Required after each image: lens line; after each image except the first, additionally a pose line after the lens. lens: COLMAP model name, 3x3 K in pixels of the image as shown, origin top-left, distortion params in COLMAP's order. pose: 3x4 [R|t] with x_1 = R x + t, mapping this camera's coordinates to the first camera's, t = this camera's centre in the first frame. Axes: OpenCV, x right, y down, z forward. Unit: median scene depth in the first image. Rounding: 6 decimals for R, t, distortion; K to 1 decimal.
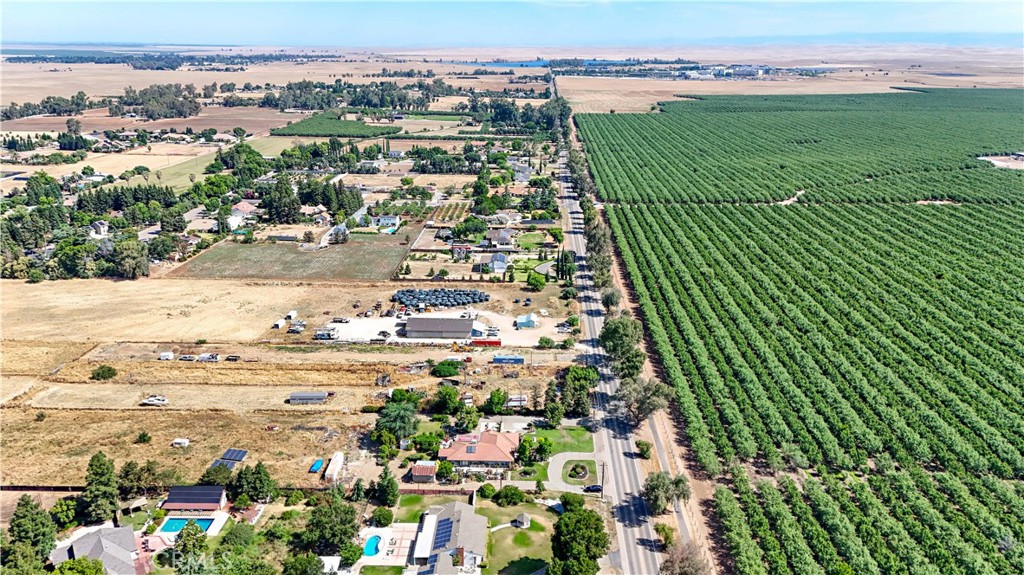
lens RADIAL K [[749.1, 0, 512.0], [0, 749.1, 287.5], [0, 0, 1]] dist [0.077106, -0.069159]
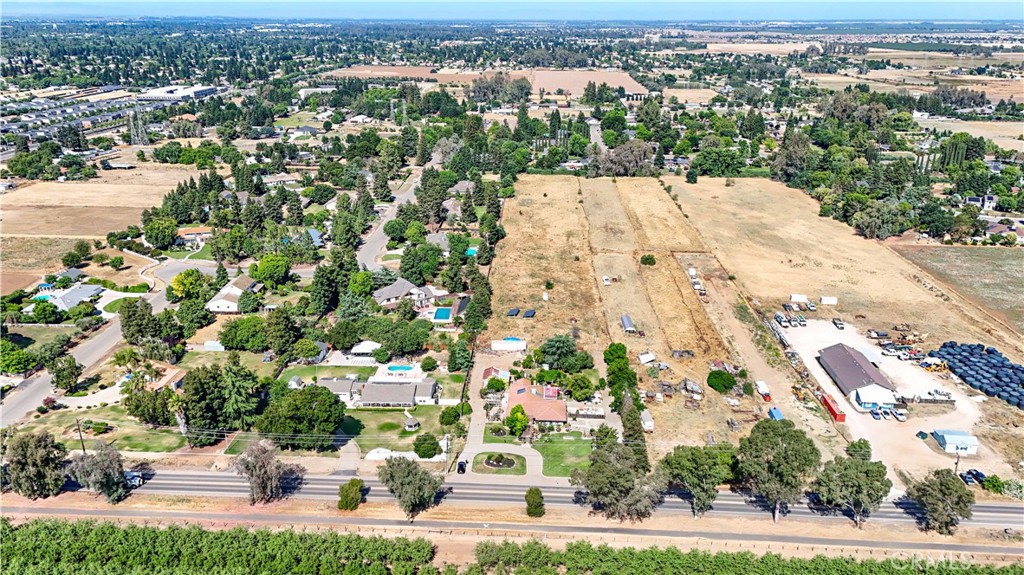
lens RADIAL K [[749.1, 0, 512.0], [0, 749.1, 287.5], [0, 0, 1]] dist [0.077106, -0.069159]
pose [[-0.015658, 0.330737, -0.943593, 0.436657], [-0.312535, 0.894804, 0.318822, -0.114788], [0.949777, 0.299898, 0.089356, 0.445827]]
